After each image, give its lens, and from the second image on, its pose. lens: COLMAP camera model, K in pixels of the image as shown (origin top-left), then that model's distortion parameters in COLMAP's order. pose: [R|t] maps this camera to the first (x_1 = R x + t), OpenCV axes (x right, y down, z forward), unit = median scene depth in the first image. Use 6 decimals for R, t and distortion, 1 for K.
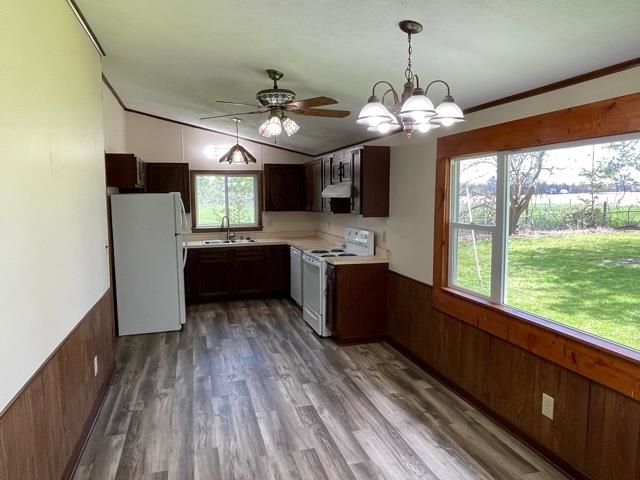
lens RADIAL K [[455.4, 0, 319.0], [0, 455.4, 241.9], [0, 0, 1]] dist [-0.000290, -0.001564]
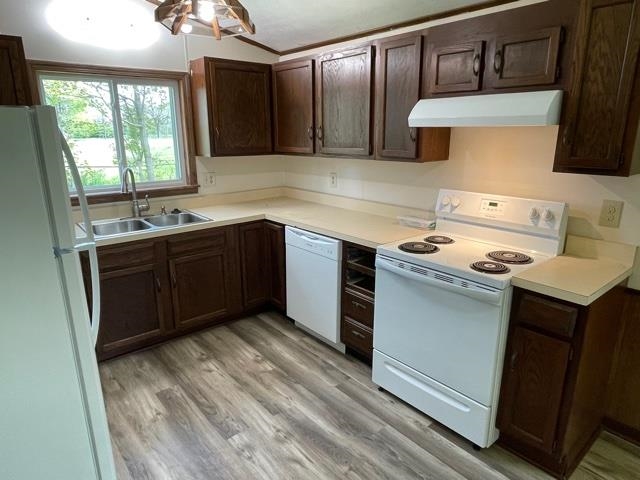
lens RADIAL K [[413.4, 0, 320.1], [0, 413.4, 236.4], [0, 0, 1]] dist [0.002445, 0.002489]
pose [[0.913217, -0.093289, 0.396650, -0.210990], [0.036922, 0.988380, 0.147452, -0.044987], [-0.405796, -0.120011, 0.906050, 0.548428]]
